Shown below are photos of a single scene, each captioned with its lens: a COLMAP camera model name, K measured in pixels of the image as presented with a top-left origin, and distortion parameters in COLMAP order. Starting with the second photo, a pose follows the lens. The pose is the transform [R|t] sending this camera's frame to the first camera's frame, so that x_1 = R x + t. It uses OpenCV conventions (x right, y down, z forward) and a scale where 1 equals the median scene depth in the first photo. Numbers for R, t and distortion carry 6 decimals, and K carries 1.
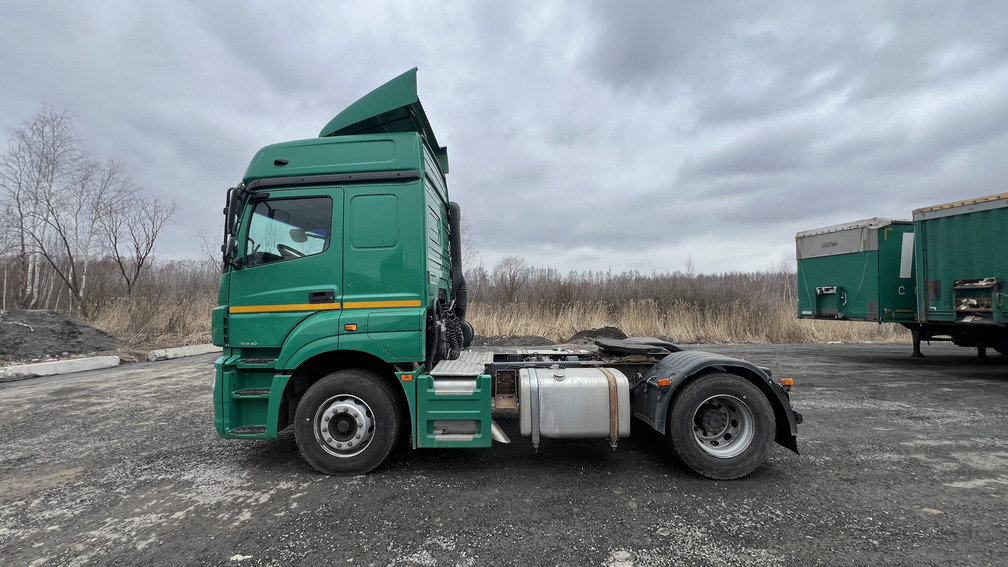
lens RADIAL K [[400.6, 0, 501.1], [0, 400.6, 282.2], [0, 0, 1]] dist [-0.003993, 0.000565]
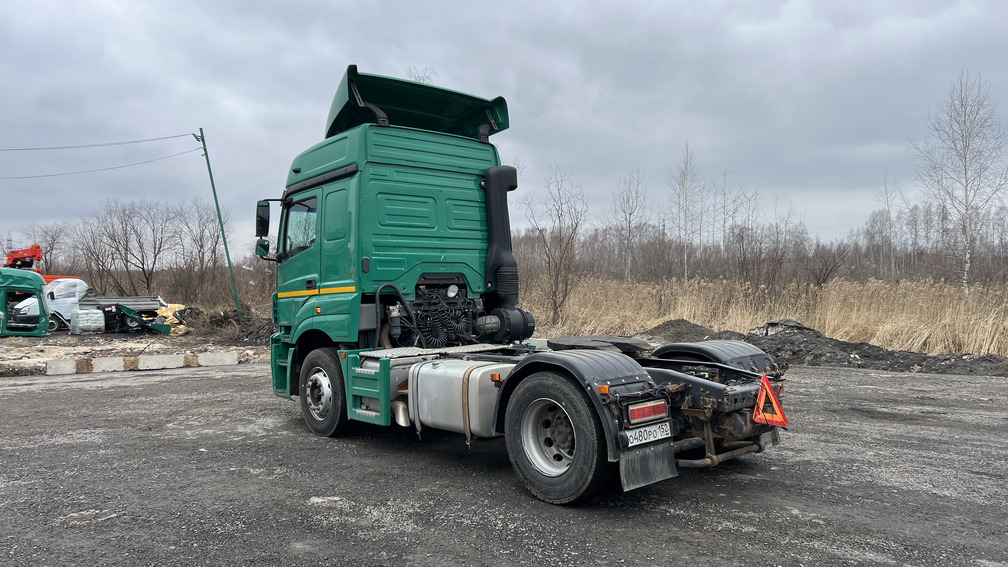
lens RADIAL K [[762.7, 0, 508.8], [0, 762.7, 281.4], [0, 0, 1]] dist [0.042173, -0.019575]
pose [[0.672592, -0.016729, -0.739824, 1.634214], [0.048122, 0.998617, 0.021167, 0.009272], [0.738447, -0.049838, 0.672467, -0.080880]]
